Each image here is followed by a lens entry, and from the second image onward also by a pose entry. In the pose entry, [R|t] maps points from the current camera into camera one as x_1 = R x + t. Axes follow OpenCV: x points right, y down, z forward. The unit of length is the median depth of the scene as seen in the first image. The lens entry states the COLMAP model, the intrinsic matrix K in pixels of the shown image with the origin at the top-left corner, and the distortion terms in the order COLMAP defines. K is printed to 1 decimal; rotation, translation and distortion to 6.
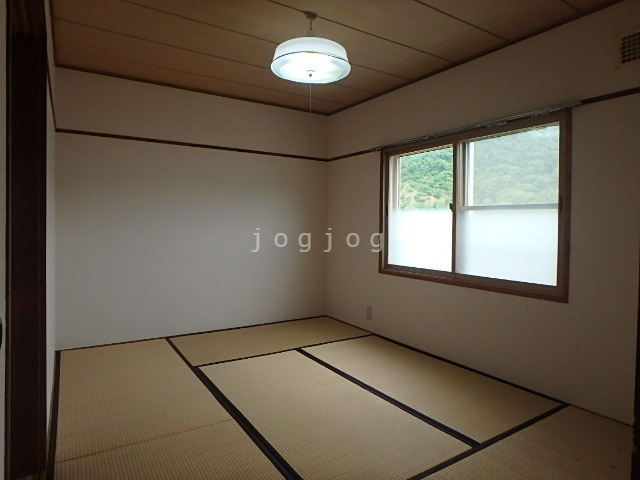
lens RADIAL K [[399.0, 0, 320.0], [0, 399.0, 240.0], [0, 0, 1]] dist [-0.002937, -0.000665]
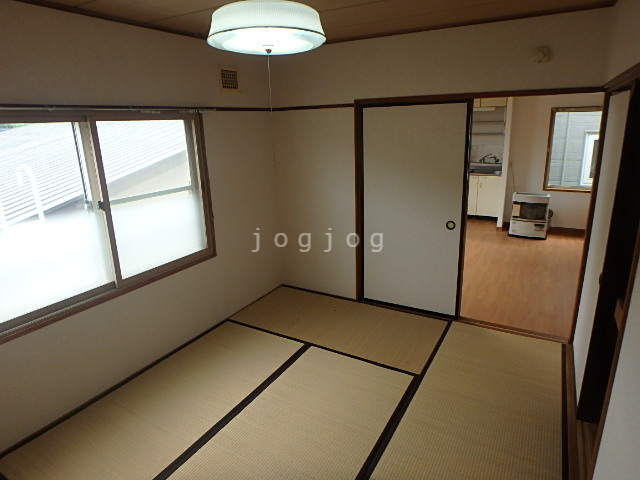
lens RADIAL K [[399.0, 0, 320.0], [0, 399.0, 240.0], [0, 0, 1]] dist [-0.002937, -0.000665]
pose [[-0.457155, -0.254353, 0.852241, -0.714855], [0.061600, 0.946877, 0.315641, -0.310323], [-0.887251, 0.196795, -0.417201, 1.239639]]
